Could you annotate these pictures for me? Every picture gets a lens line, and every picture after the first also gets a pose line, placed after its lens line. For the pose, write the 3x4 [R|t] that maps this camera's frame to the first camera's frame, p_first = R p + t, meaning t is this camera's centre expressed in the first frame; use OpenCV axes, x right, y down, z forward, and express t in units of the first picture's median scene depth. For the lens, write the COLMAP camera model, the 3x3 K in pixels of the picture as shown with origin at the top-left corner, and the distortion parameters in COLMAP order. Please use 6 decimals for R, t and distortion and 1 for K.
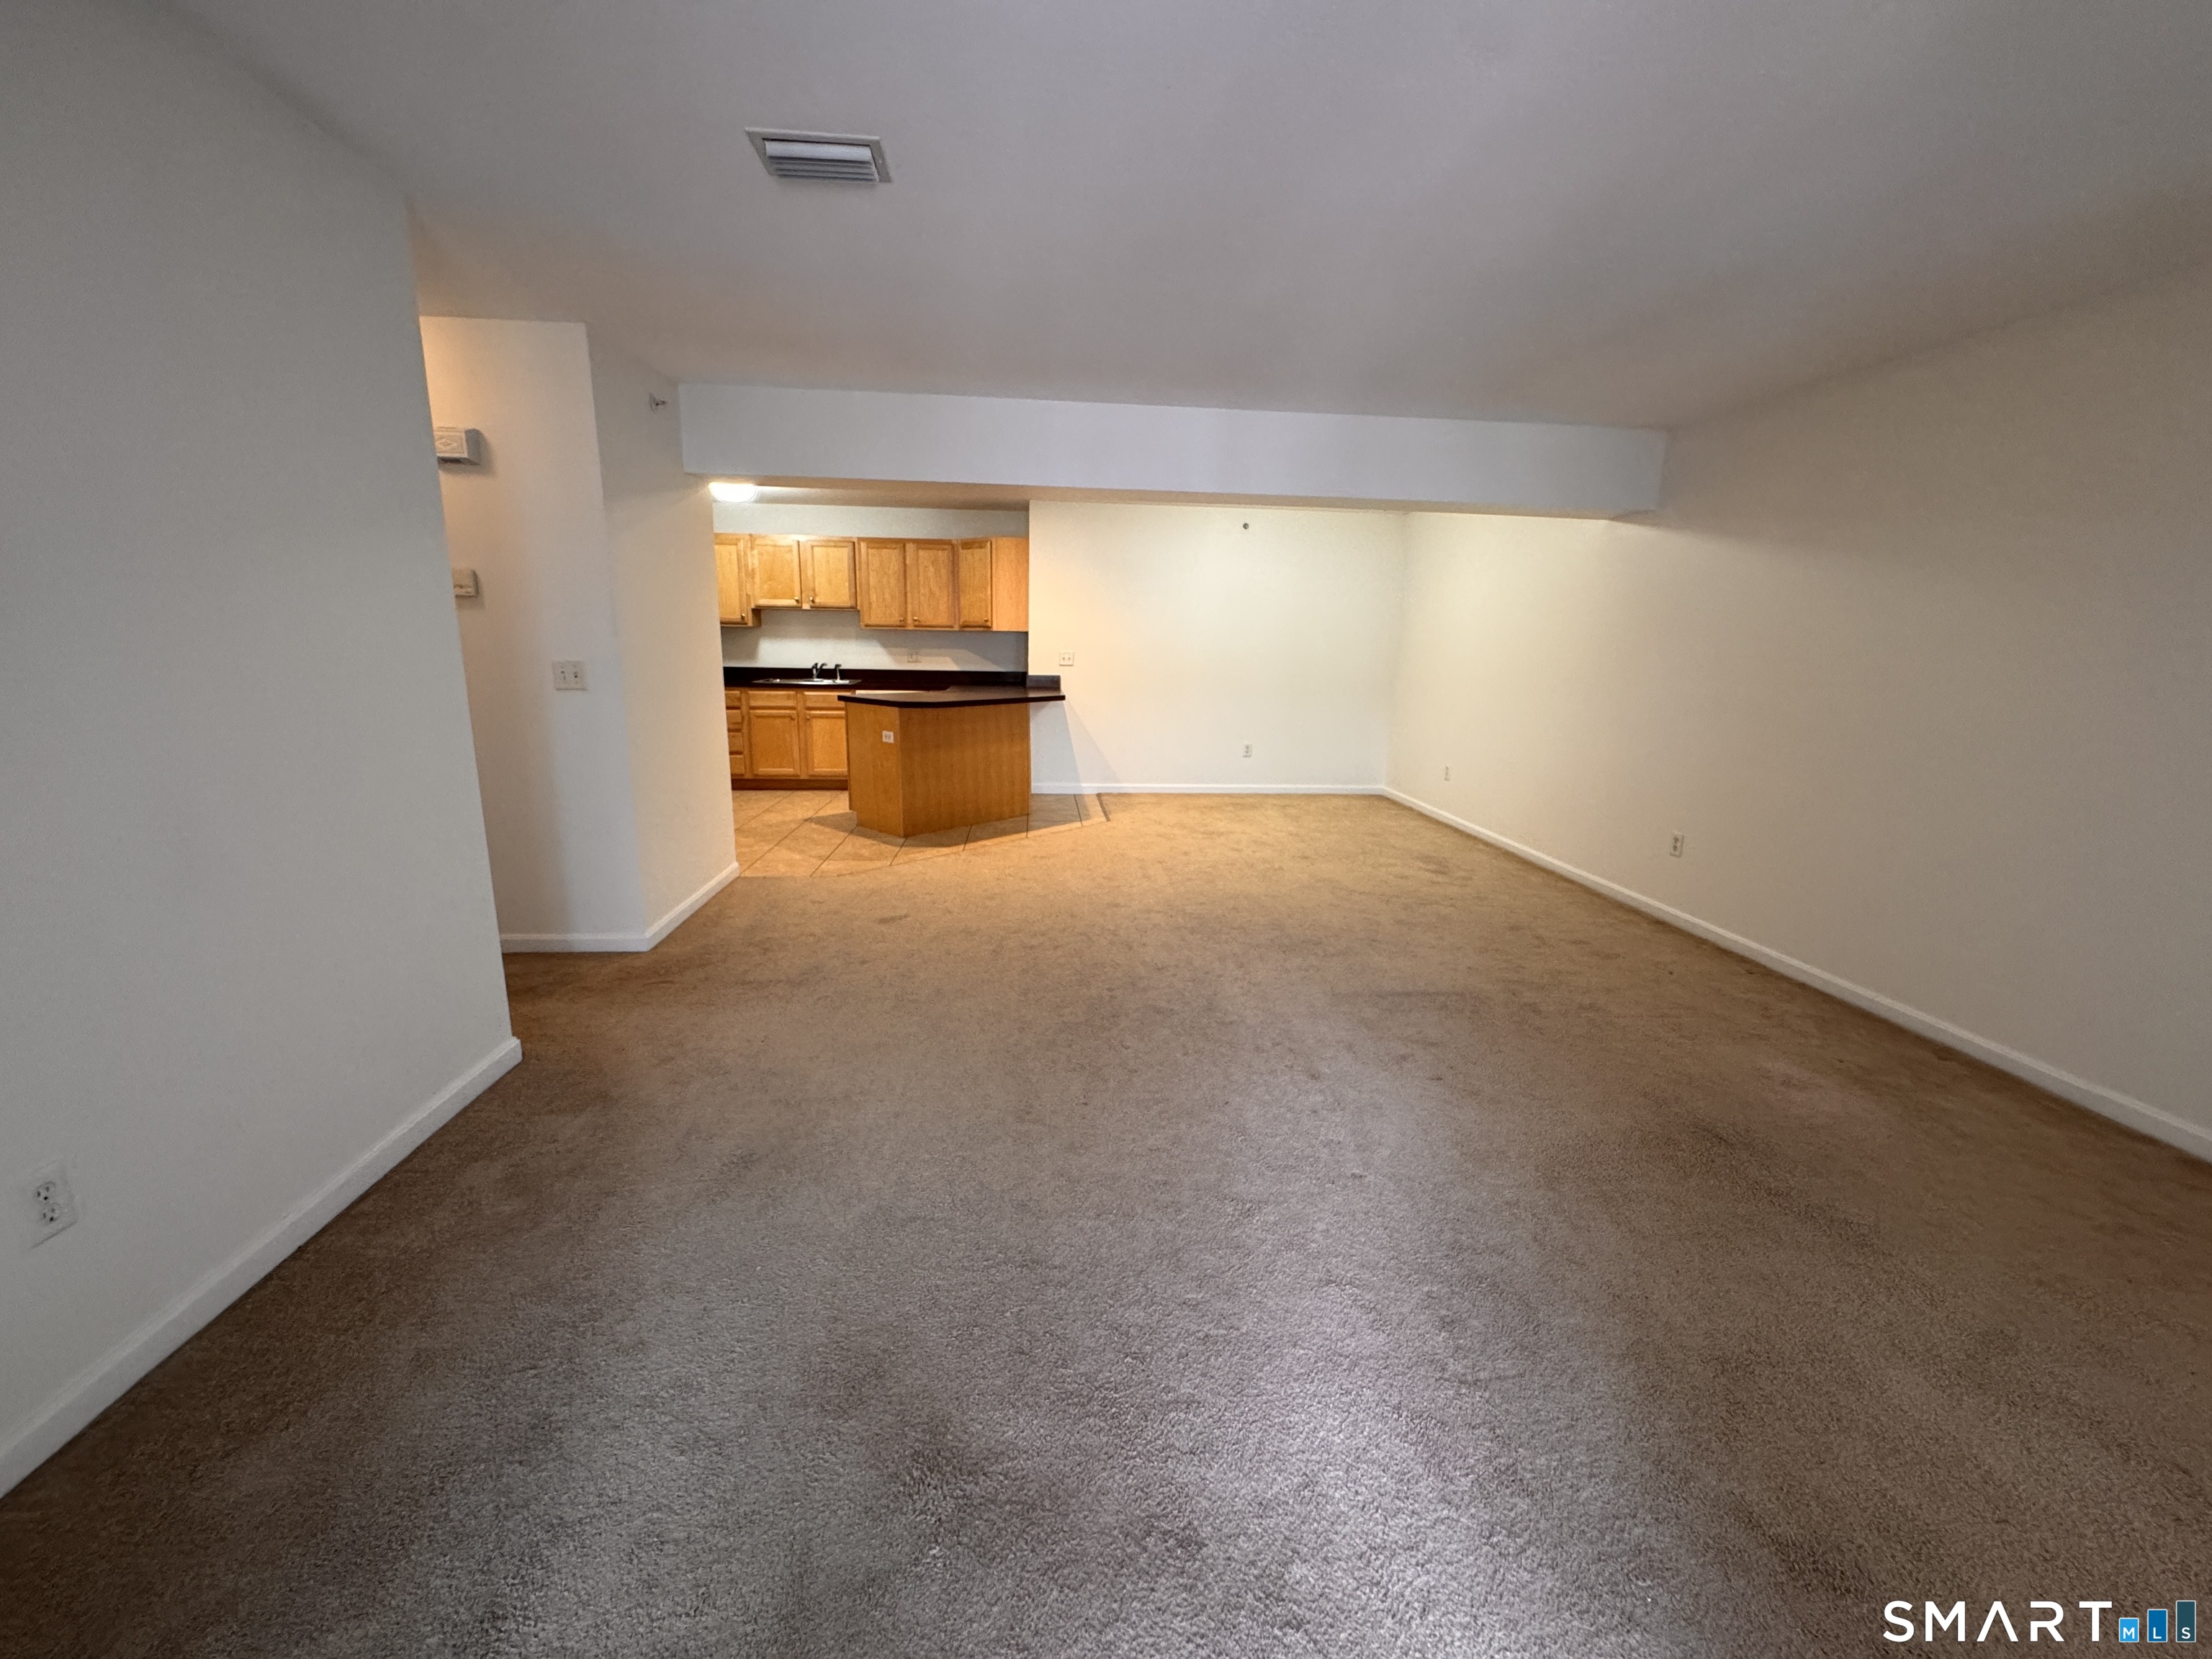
lens RADIAL K [[884.8, 0, 1110.9], [0, 884.8, 830.3], [0, 0, 1]] dist [-0.002462, -0.000648]
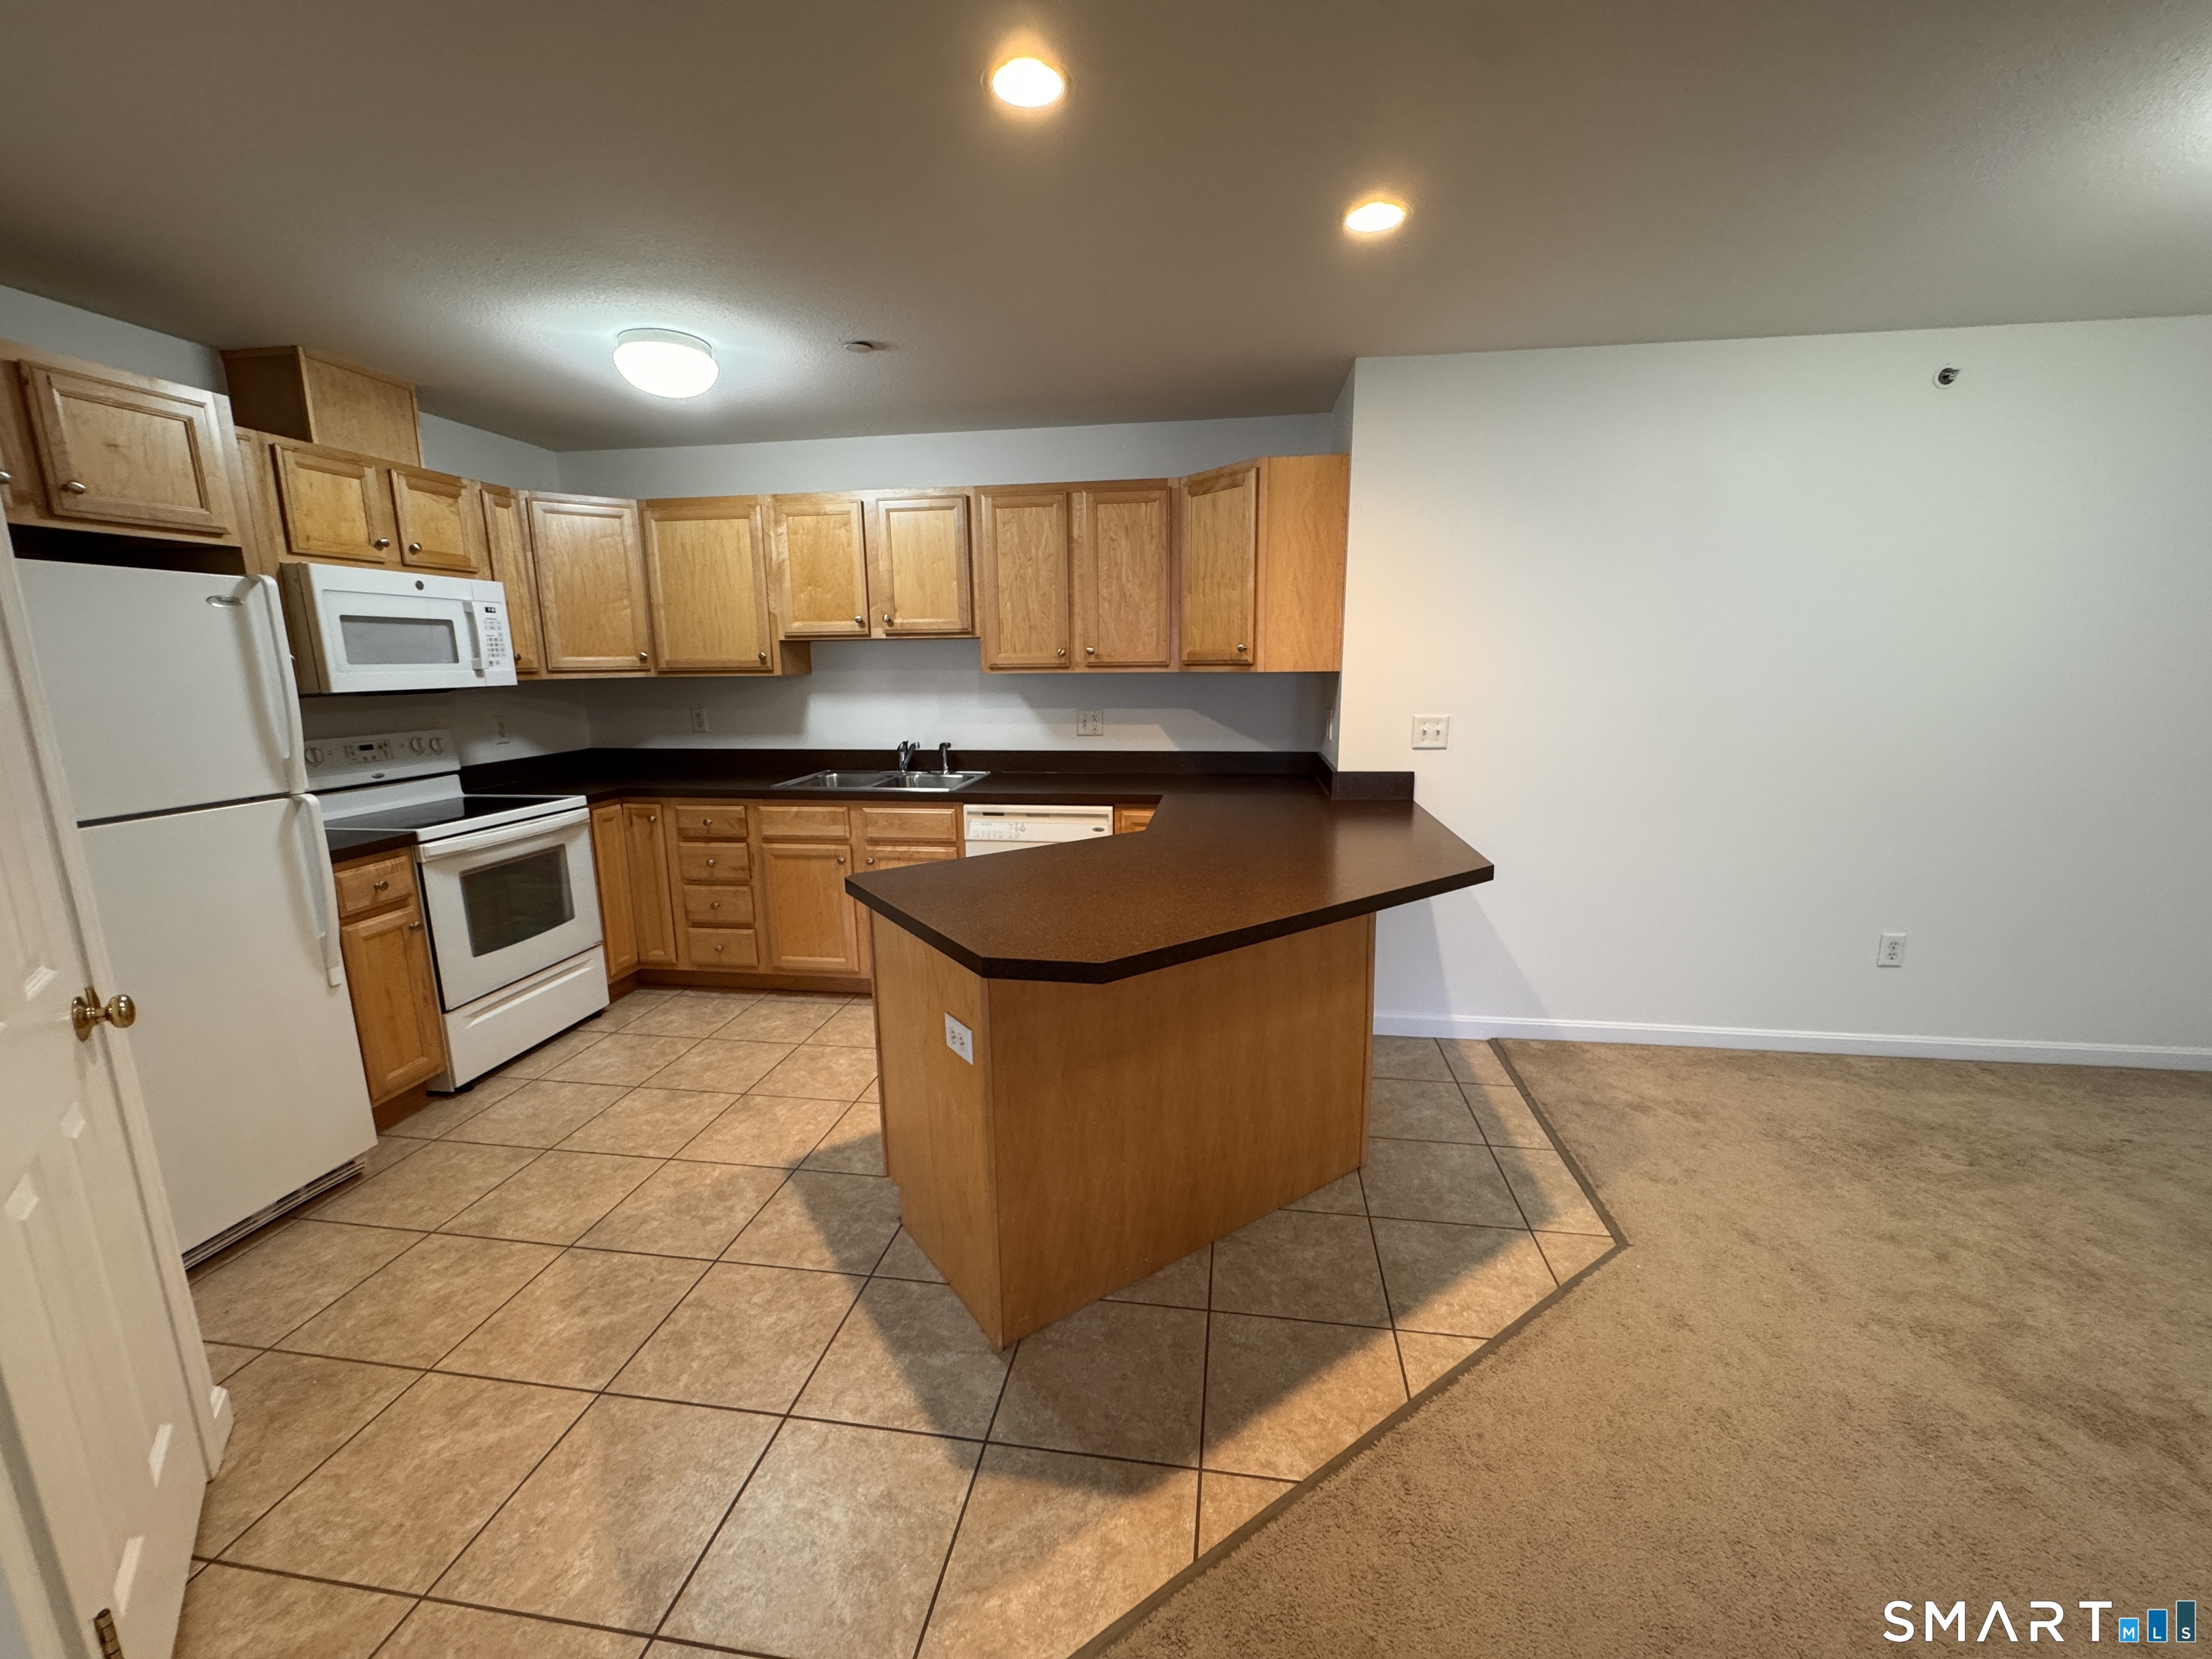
lens RADIAL K [[884.8, 0, 1106.3], [0, 884.8, 830.2], [0, 0, 1]] dist [-0.002462, -0.000648]
pose [[0.971494, 0.014863, -0.236596, -0.100564], [-0.019907, 0.999622, -0.018943, -0.136831], [0.236225, 0.023113, 0.971423, 0.555253]]
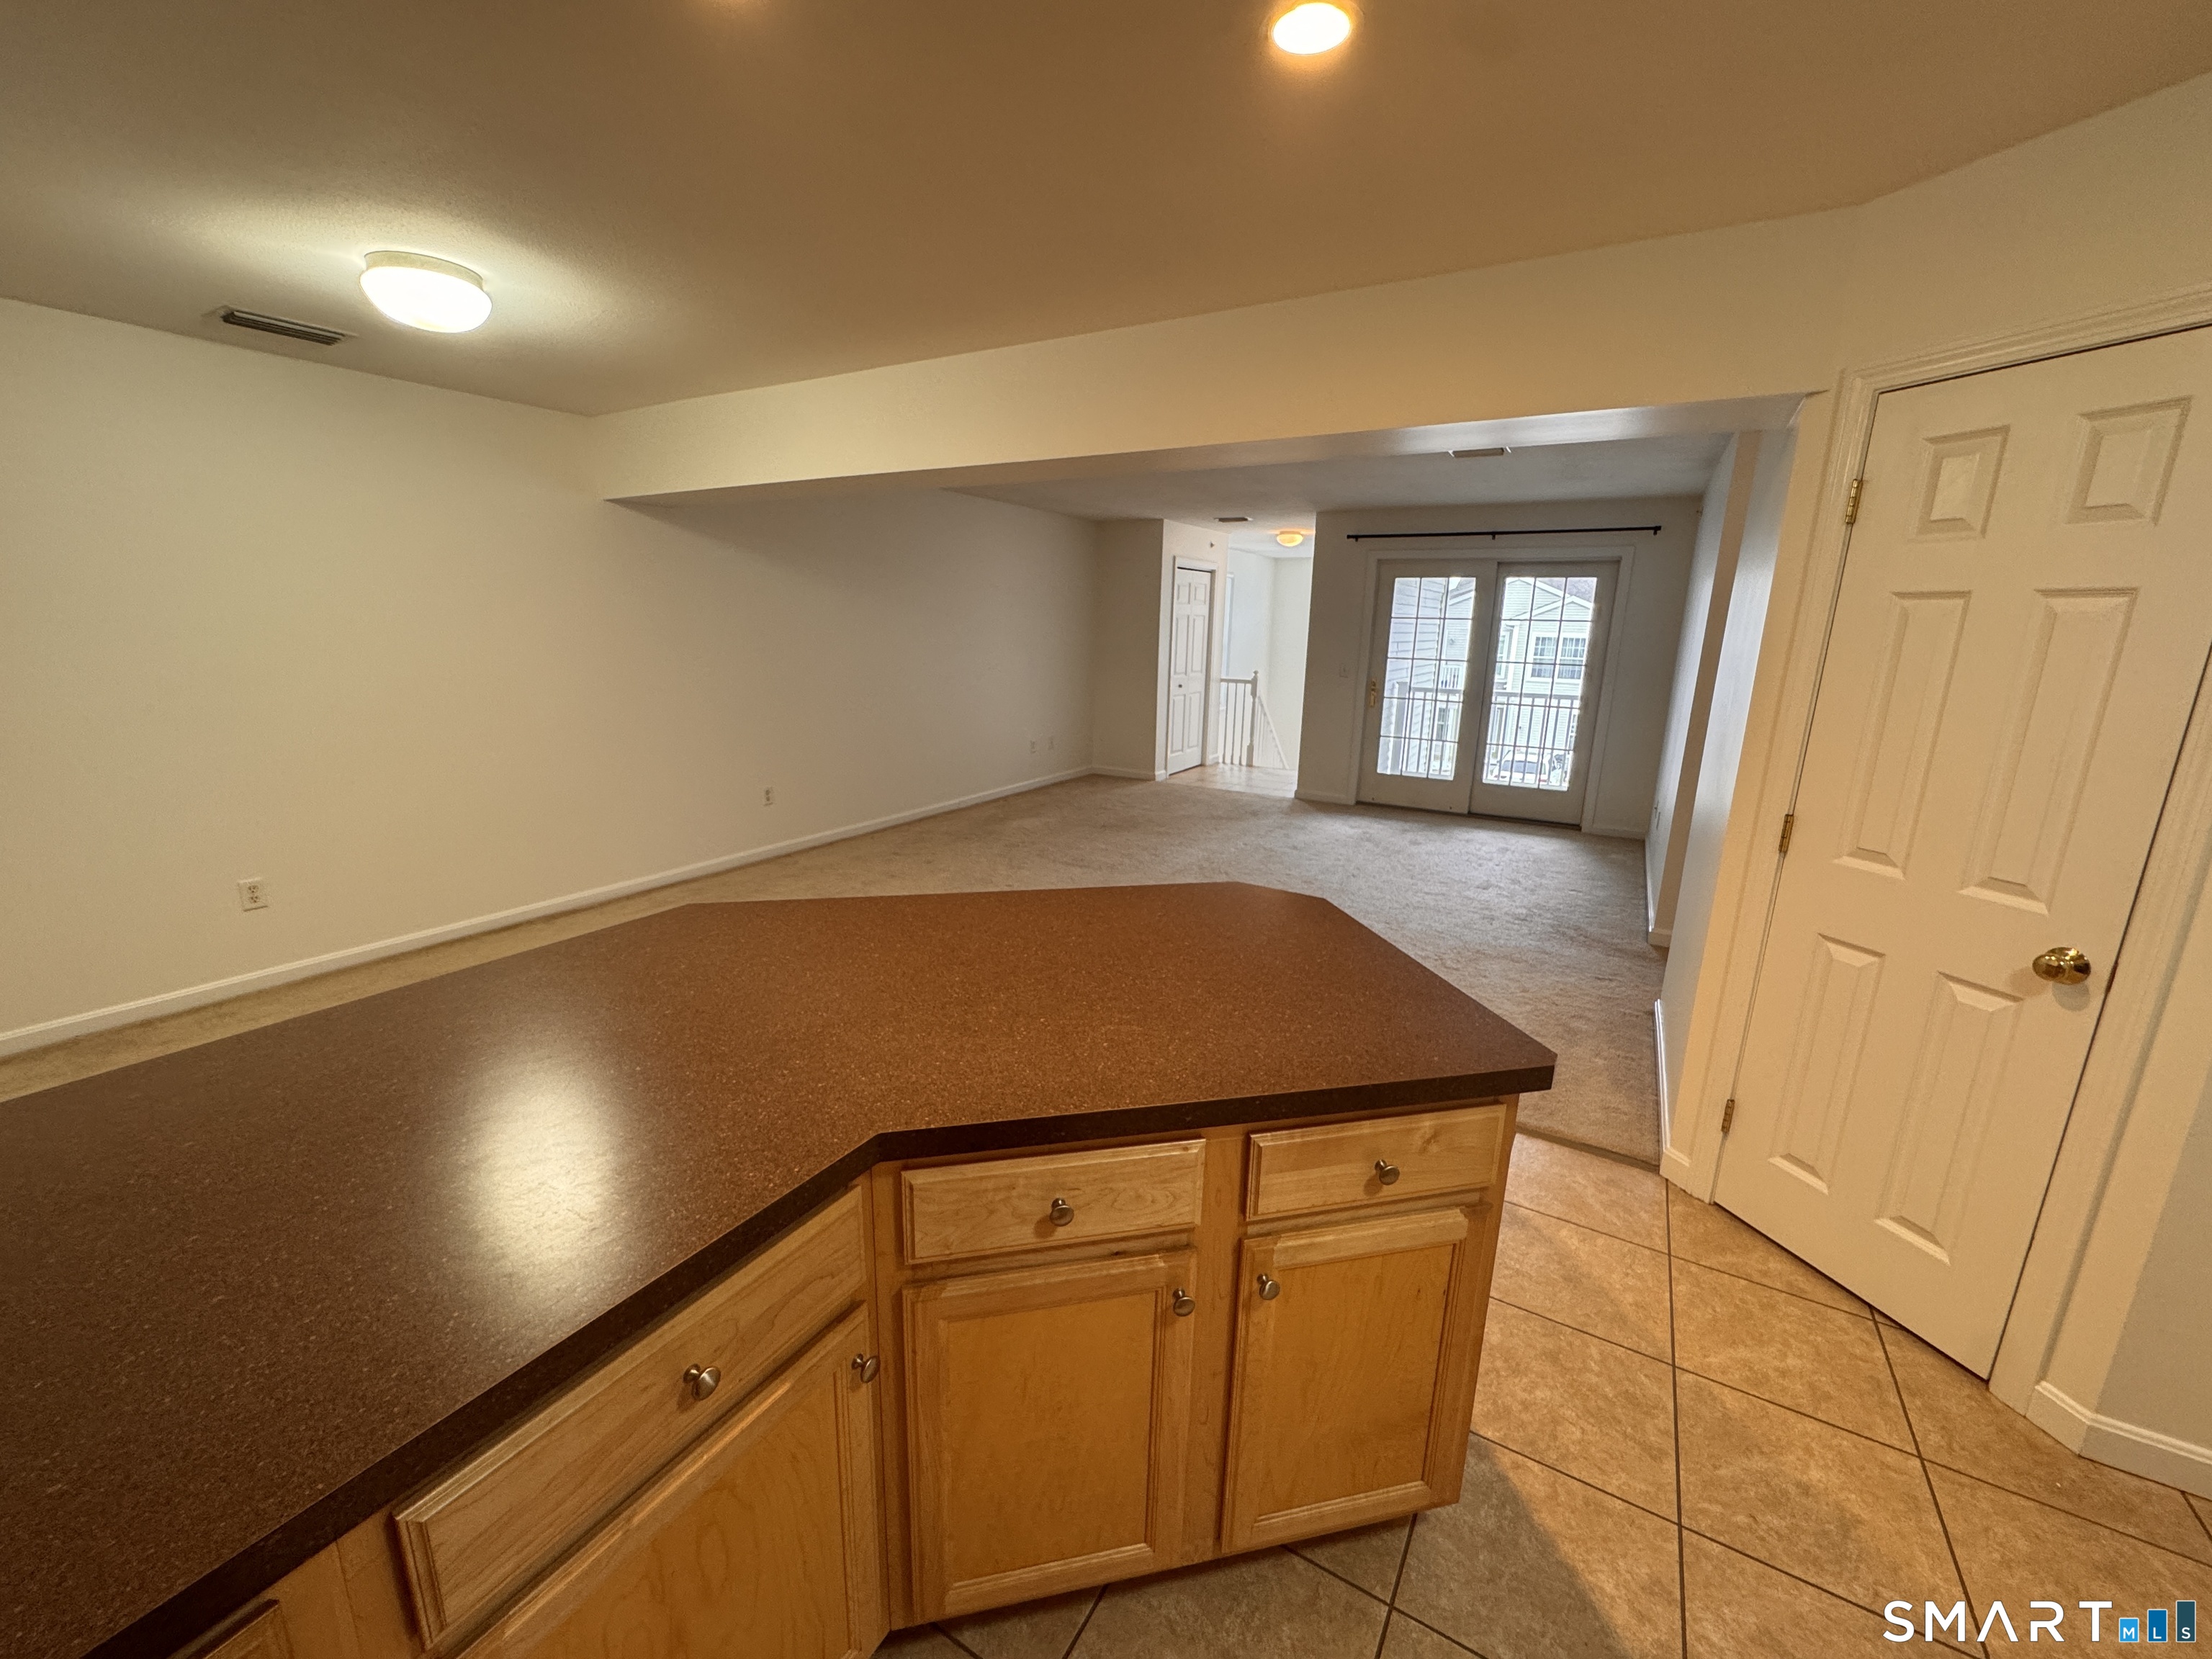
lens RADIAL K [[884.8, 0, 1103.3], [0, 884.8, 825.7], [0, 0, 1]] dist [-0.002462, -0.000648]
pose [[-0.809589, -0.172096, 0.561203, -0.269338], [0.083590, 0.912514, 0.400414, -0.240494], [-0.581015, 0.371082, -0.724375, 0.975132]]
